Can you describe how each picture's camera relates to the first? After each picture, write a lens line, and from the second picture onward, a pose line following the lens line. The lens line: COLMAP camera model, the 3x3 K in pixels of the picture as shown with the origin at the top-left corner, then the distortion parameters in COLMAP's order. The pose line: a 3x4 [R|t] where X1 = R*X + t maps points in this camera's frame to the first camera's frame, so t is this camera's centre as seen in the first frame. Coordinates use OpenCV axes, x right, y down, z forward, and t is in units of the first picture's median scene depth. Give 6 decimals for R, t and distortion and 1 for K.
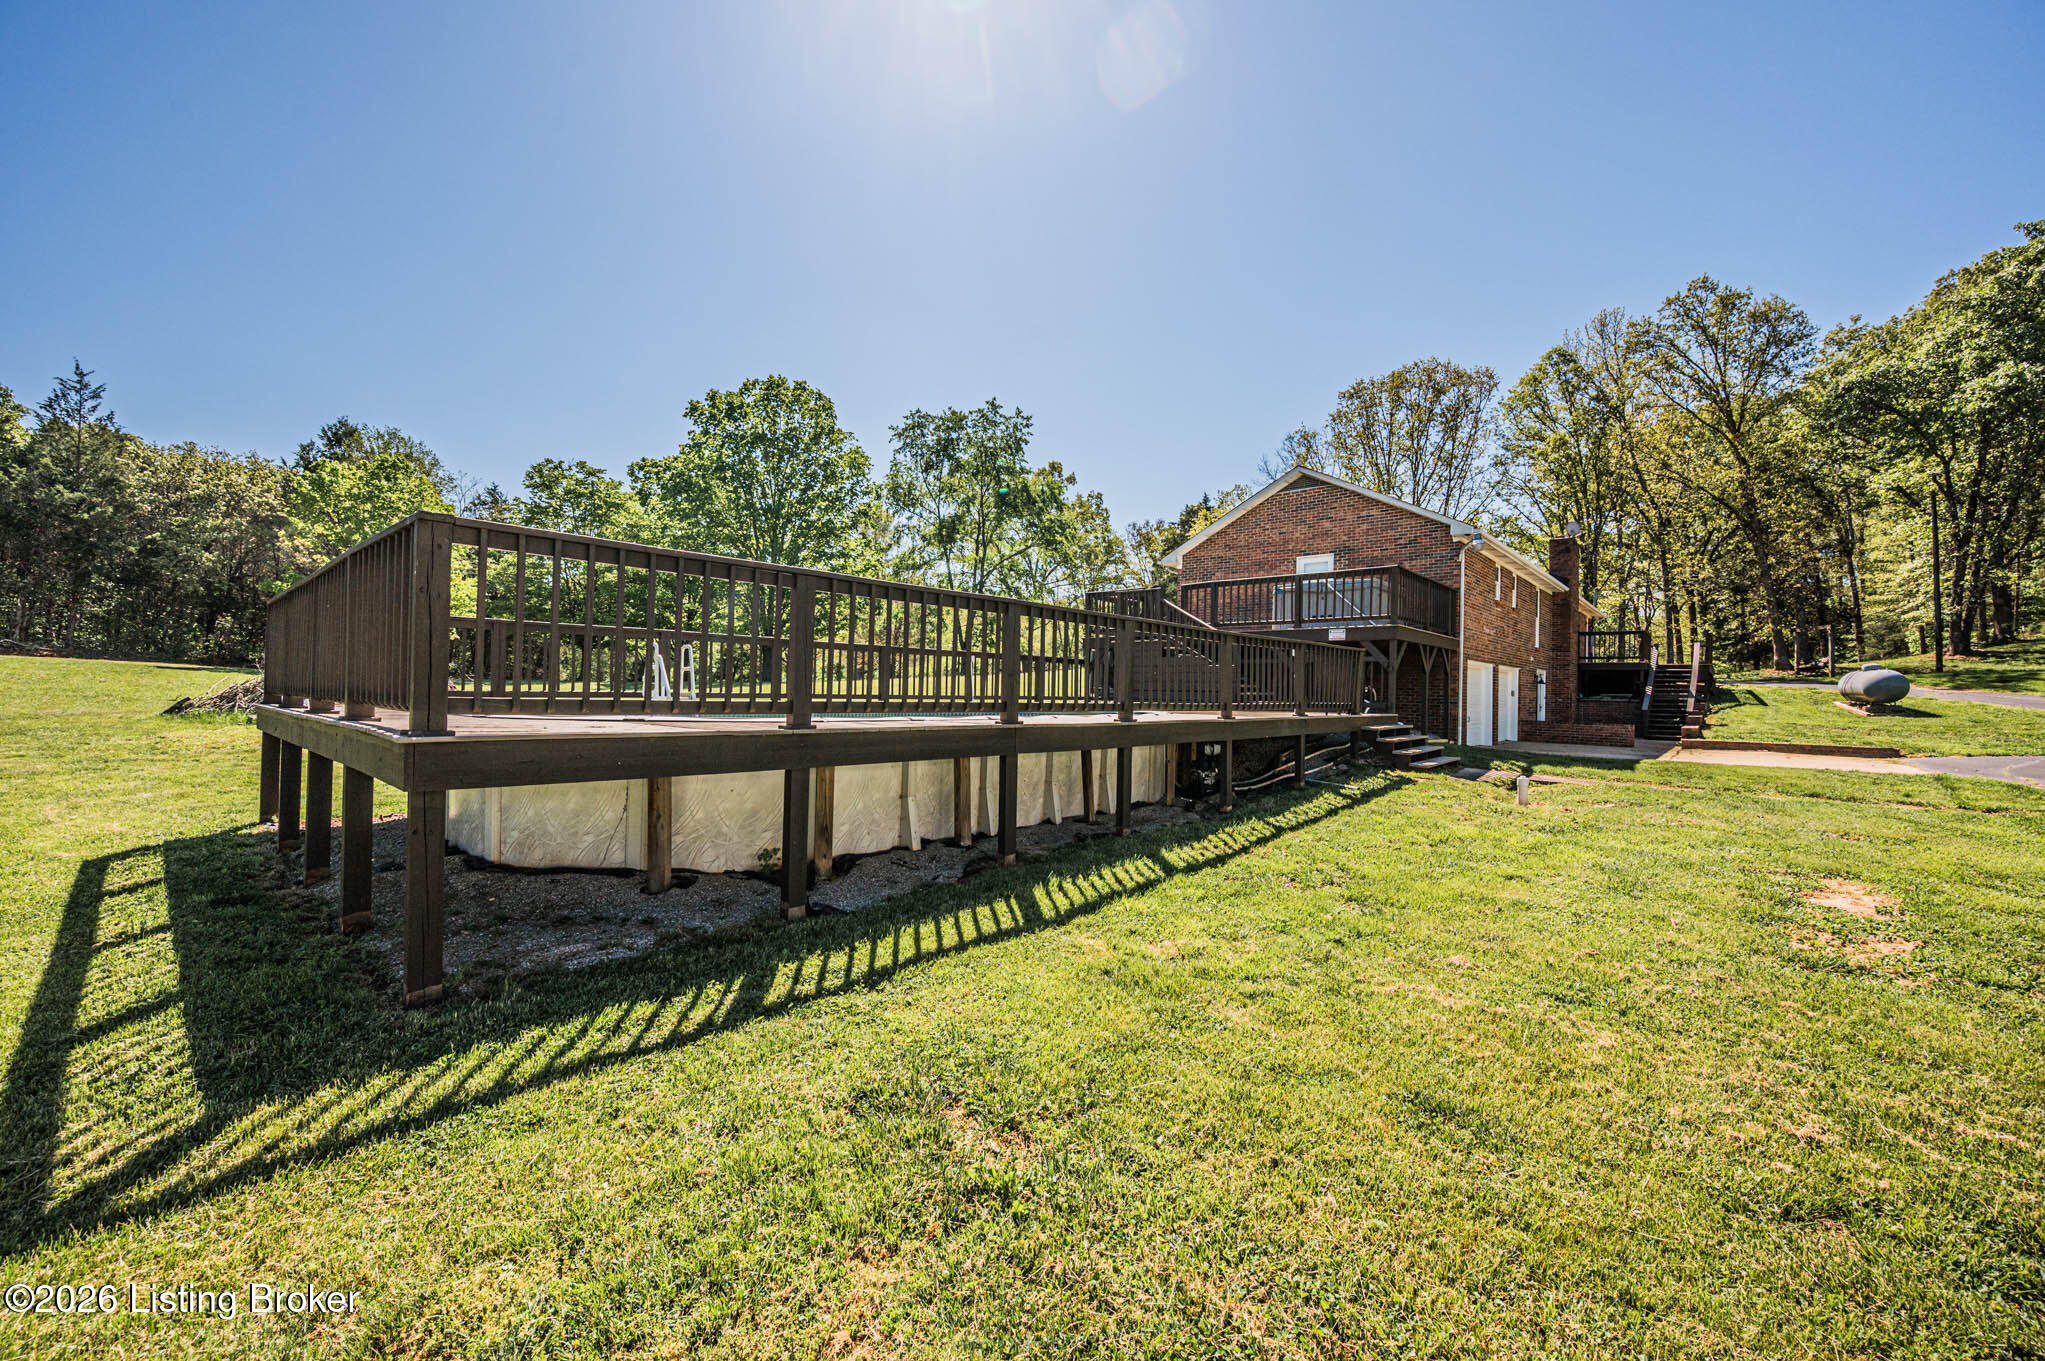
lens RADIAL K [[818.5, 0, 1030.7], [0, 818.5, 665.9], [0, 0, 1]] dist [0.005489, -0.000195]
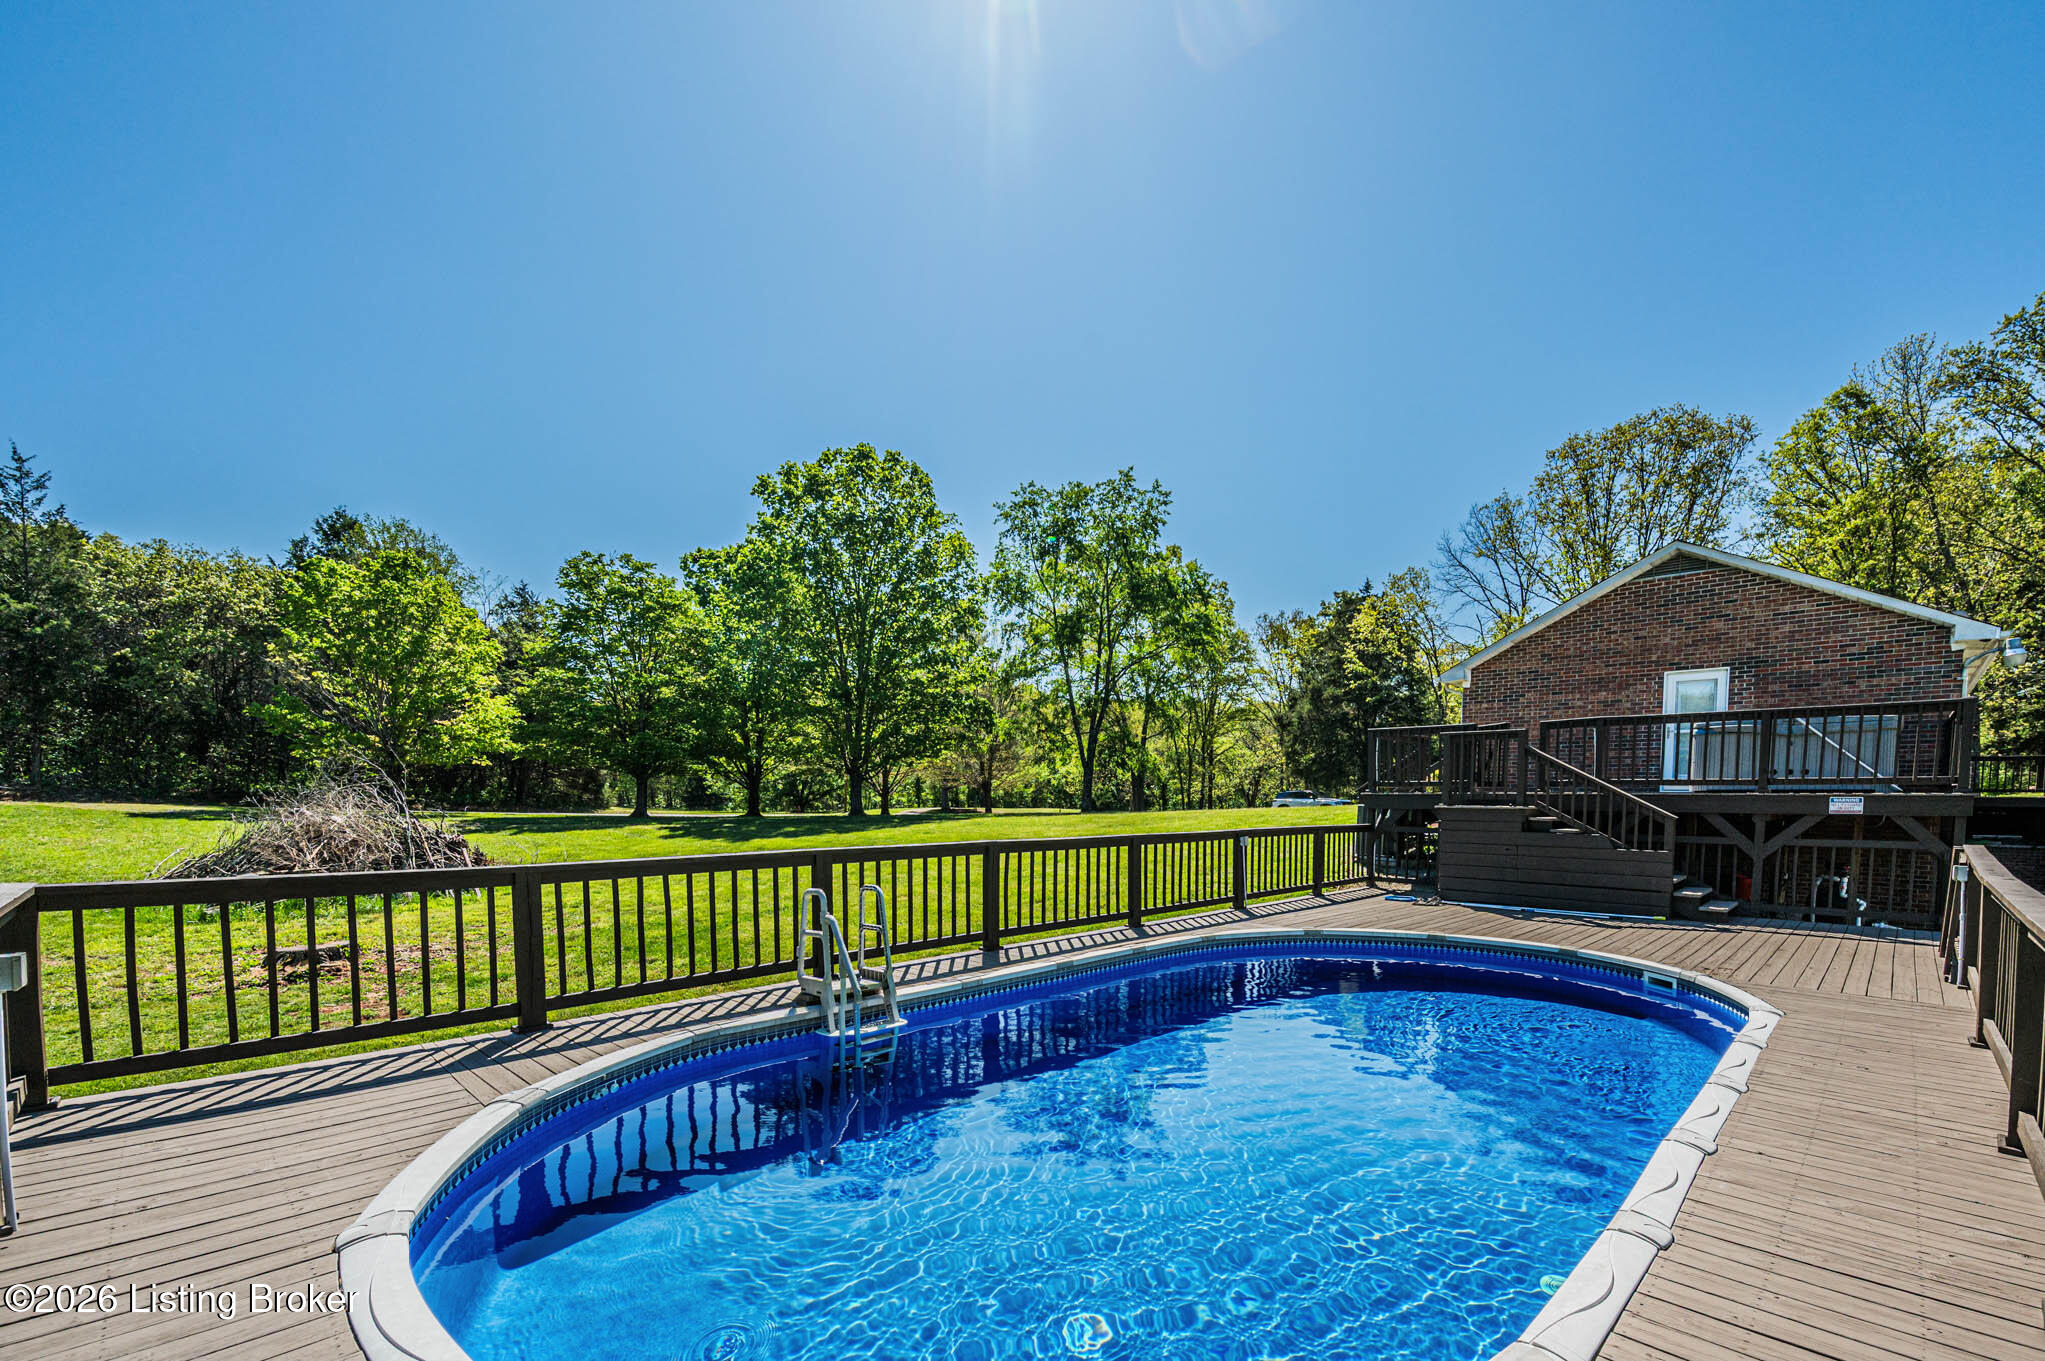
lens RADIAL K [[818.5, 0, 1083.2], [0, 818.5, 795.8], [0, 0, 1]] dist [0.005489, -0.000195]
pose [[0.999742, -0.021053, 0.008488, -0.093428], [0.020588, 0.998458, 0.051563, -0.036799], [-0.009560, -0.051375, 0.998634, 0.147313]]
